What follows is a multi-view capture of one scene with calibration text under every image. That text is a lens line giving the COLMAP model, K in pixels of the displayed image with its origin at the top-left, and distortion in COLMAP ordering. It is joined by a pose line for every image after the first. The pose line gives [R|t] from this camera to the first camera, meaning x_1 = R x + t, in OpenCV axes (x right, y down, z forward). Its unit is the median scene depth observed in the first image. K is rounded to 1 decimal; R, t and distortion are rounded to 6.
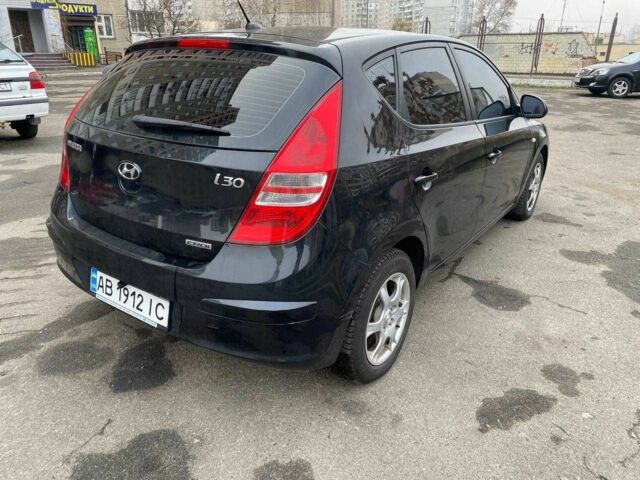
lens RADIAL K [[487.5, 0, 317.2], [0, 487.5, 238.6], [0, 0, 1]] dist [0.011937, -0.005412]
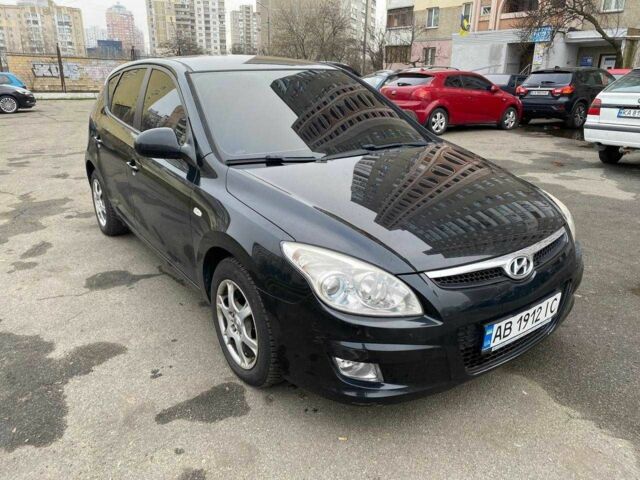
lens RADIAL K [[487.5, 0, 317.2], [0, 487.5, 238.6], [0, 0, 1]] dist [0.011937, -0.005412]
pose [[-0.336175, 0.295254, -0.894322, 0.989926], [-0.347723, 0.843584, 0.409212, -0.496083], [0.875257, 0.448543, -0.180925, 1.299334]]
